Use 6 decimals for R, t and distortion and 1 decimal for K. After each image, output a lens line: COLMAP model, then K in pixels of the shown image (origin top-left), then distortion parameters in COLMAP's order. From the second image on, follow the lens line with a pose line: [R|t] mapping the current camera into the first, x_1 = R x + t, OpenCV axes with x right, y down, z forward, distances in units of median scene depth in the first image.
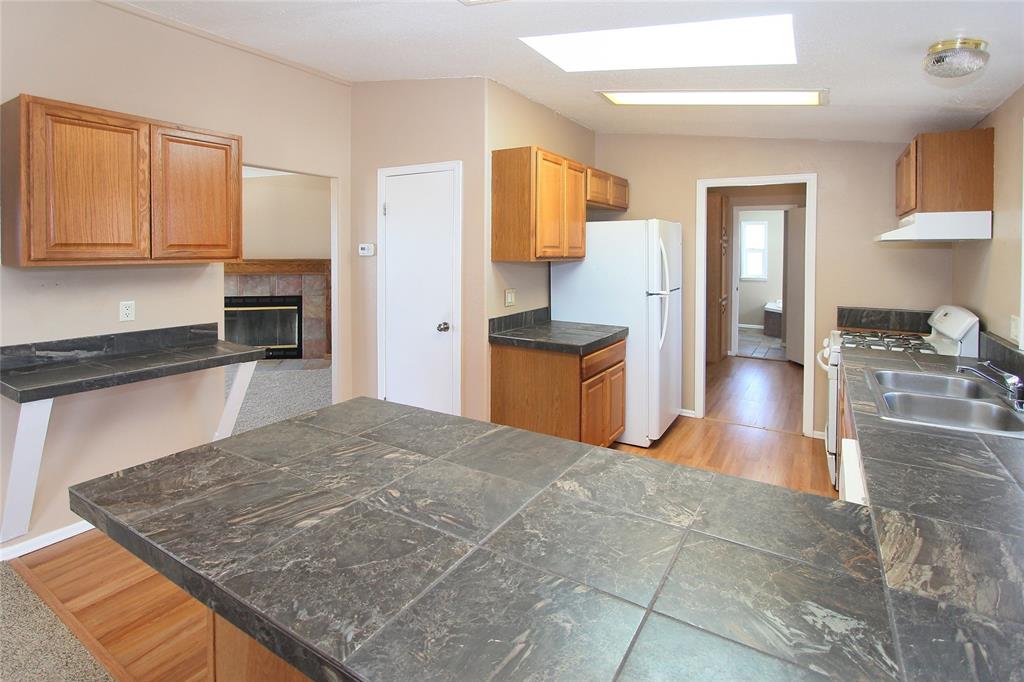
lens RADIAL K [[504.0, 0, 481.3], [0, 504.0, 262.6], [0, 0, 1]] dist [-0.000808, -0.000129]
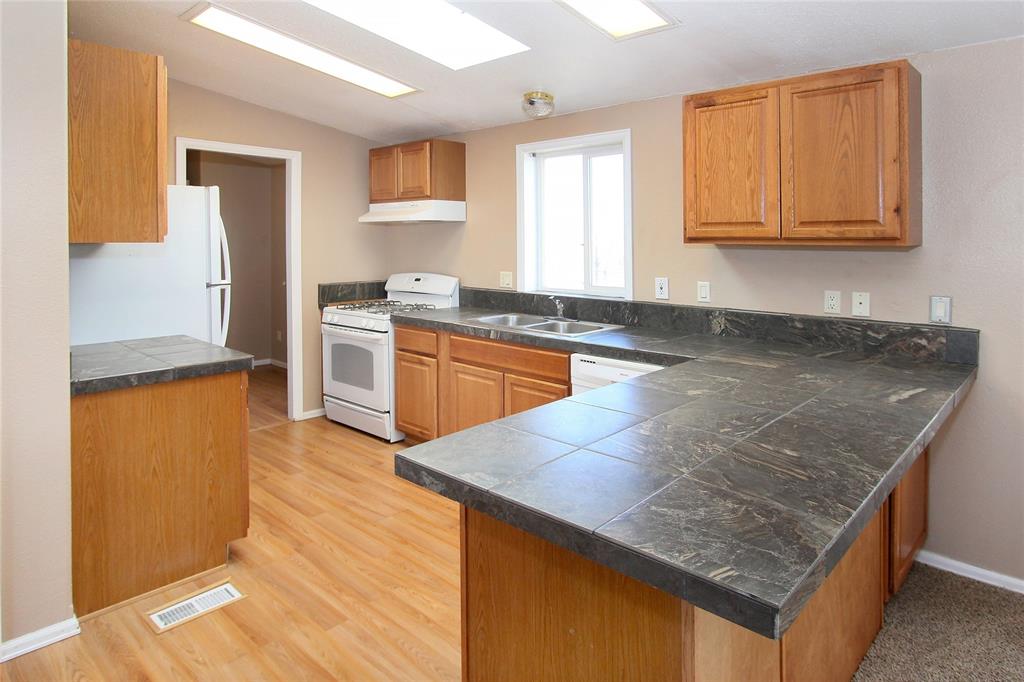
lens RADIAL K [[612.4, 0, 545.6], [0, 612.4, 243.6], [0, 0, 1]] dist [0.000599, 0.000047]
pose [[0.162604, -0.012154, 0.986617, -0.338783], [0.023079, 0.999697, 0.008512, 0.002774], [-0.986421, 0.021386, 0.162835, 0.247090]]
